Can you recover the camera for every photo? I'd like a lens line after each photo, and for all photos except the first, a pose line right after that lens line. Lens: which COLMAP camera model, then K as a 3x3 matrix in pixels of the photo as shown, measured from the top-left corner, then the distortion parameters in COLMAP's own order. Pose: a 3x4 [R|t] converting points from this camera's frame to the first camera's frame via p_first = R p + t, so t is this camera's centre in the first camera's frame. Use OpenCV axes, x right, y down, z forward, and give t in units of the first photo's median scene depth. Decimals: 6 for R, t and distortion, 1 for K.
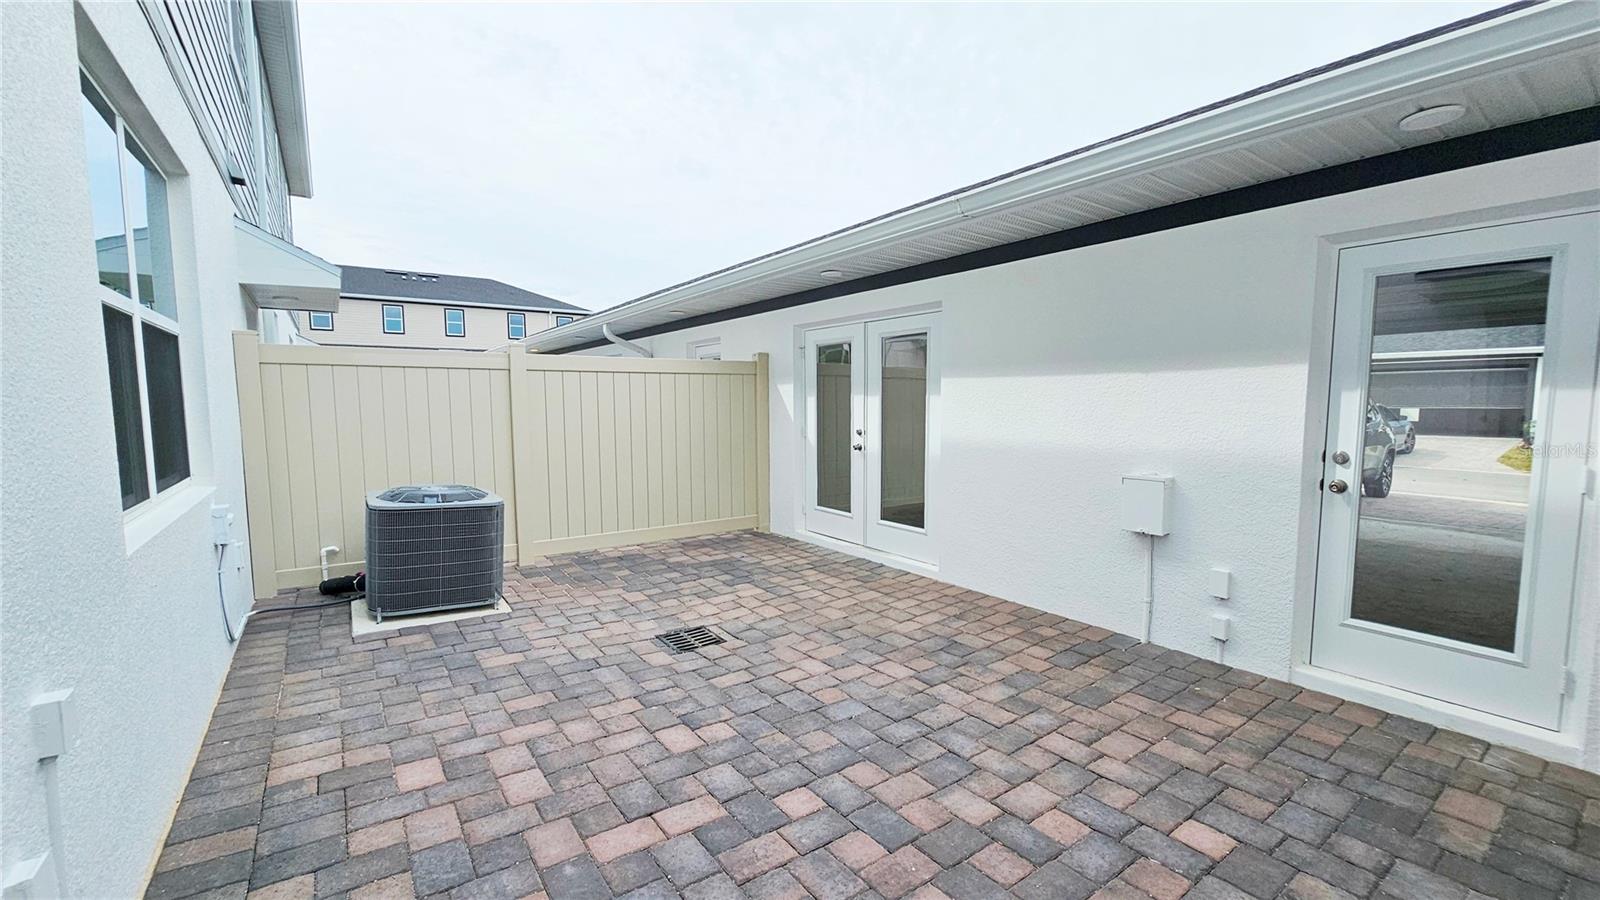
lens RADIAL K [[656.5, 0, 799.0], [0, 656.5, 453.9], [0, 0, 1]] dist [0.000797, 0.001020]
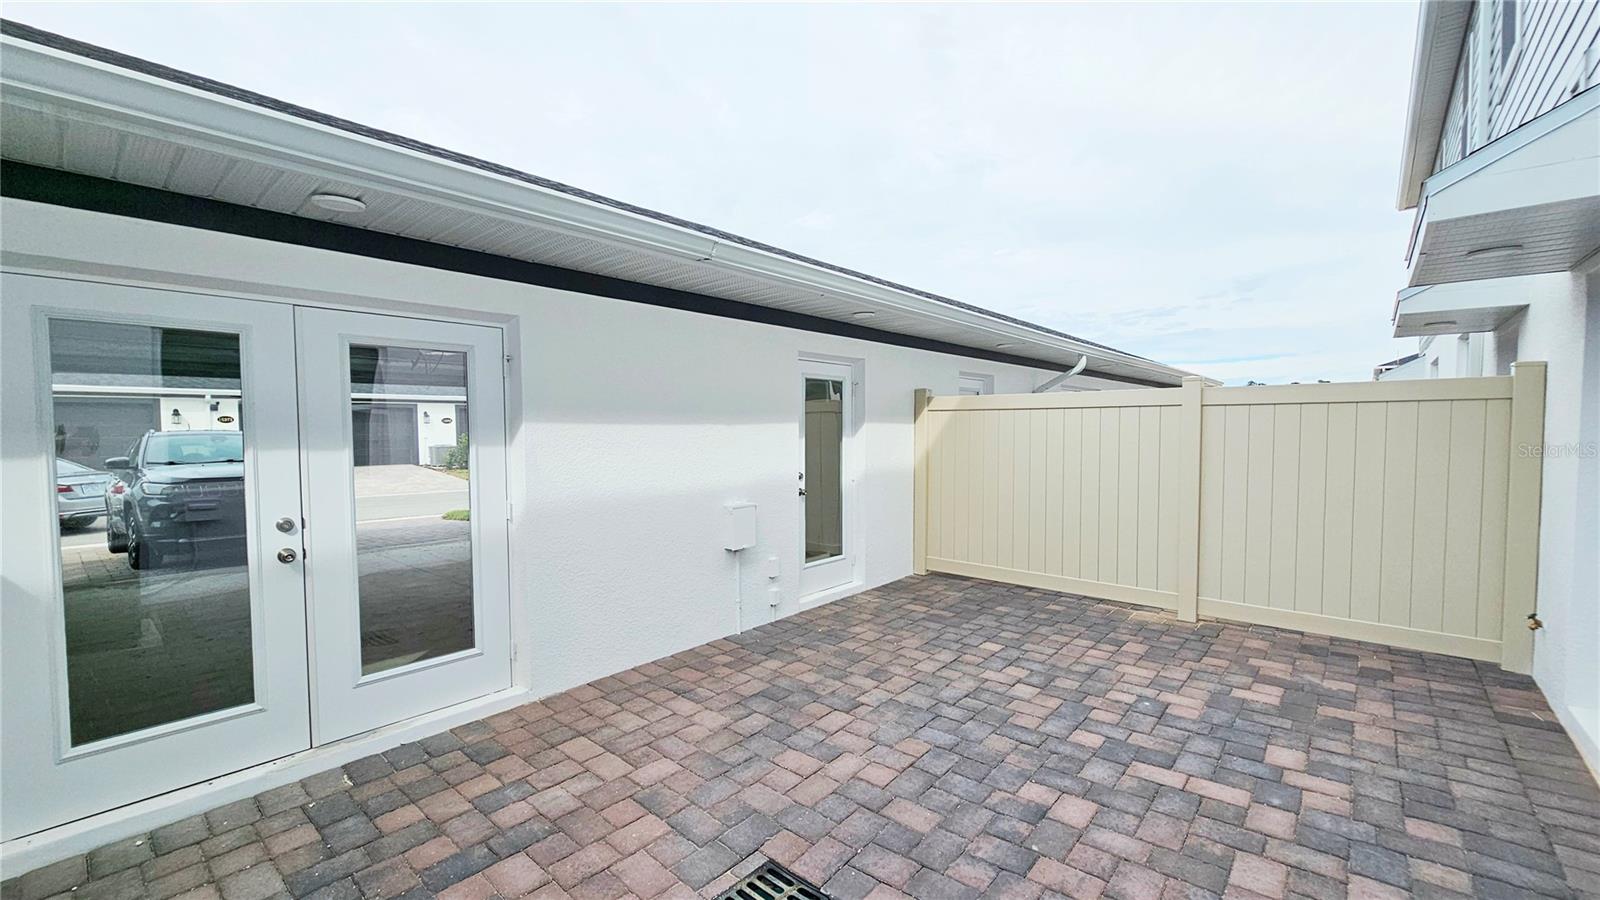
lens RADIAL K [[656.5, 0, 800.7], [0, 656.5, 457.9], [0, 0, 1]] dist [0.000797, 0.001020]
pose [[-0.236664, -0.040845, 0.970733, -0.802009], [0.086550, 0.994258, 0.062936, -0.137266], [-0.967729, 0.098912, -0.231770, 1.251977]]
